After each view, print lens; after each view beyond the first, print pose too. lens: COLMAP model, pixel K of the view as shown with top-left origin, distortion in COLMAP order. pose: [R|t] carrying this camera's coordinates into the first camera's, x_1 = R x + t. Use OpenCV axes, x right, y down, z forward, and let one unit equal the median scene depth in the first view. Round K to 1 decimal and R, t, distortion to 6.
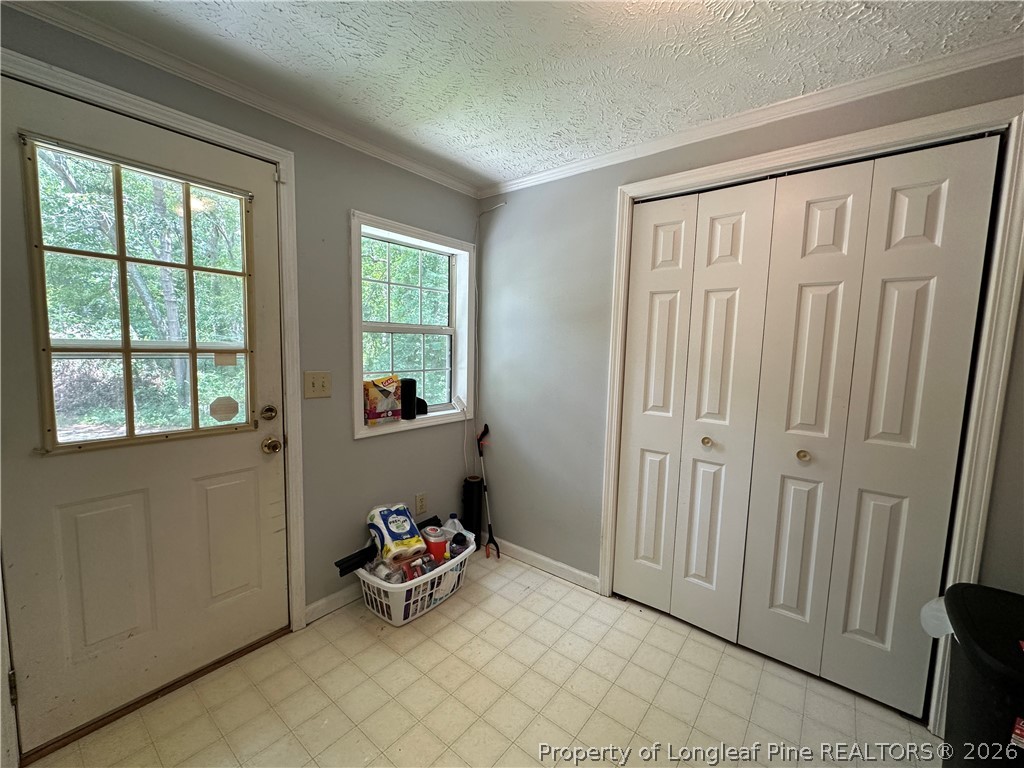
lens RADIAL K [[420.5, 0, 511.3], [0, 420.5, 384.3], [0, 0, 1]] dist [-0.003206, 0.000964]
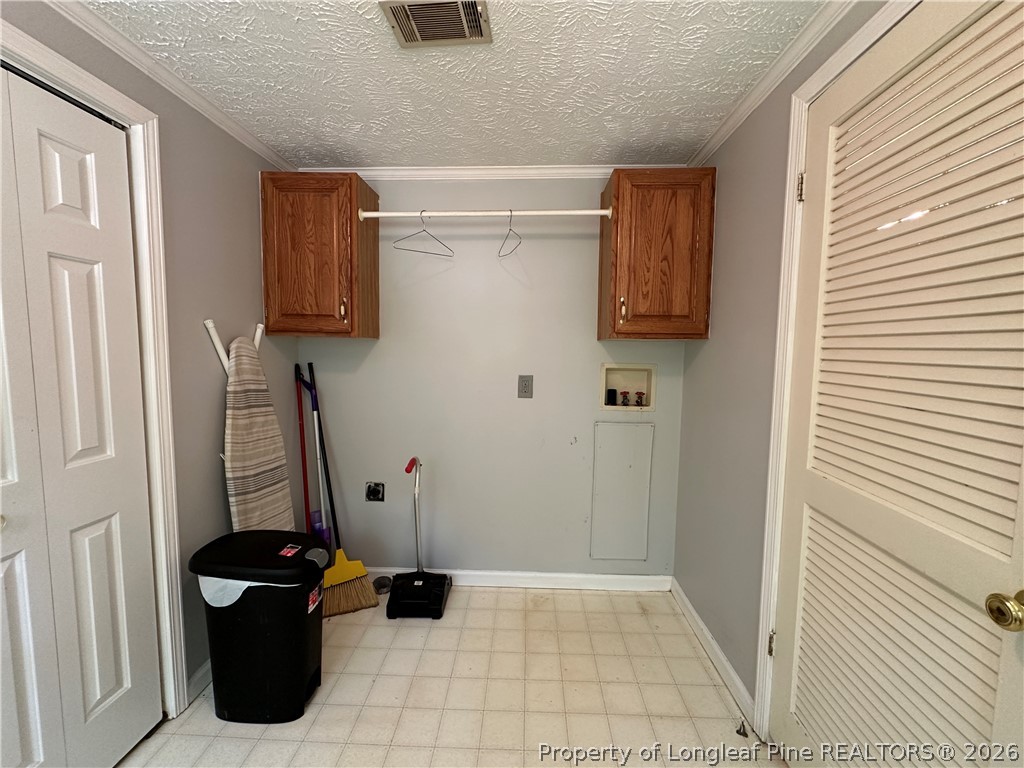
lens RADIAL K [[420.5, 0, 515.3], [0, 420.5, 385.5], [0, 0, 1]] dist [-0.003206, 0.000964]
pose [[-0.590939, -0.099956, 0.800499, -0.226477], [0.049110, 0.985996, 0.159372, -0.093111], [-0.805220, 0.133492, -0.577755, 0.793676]]
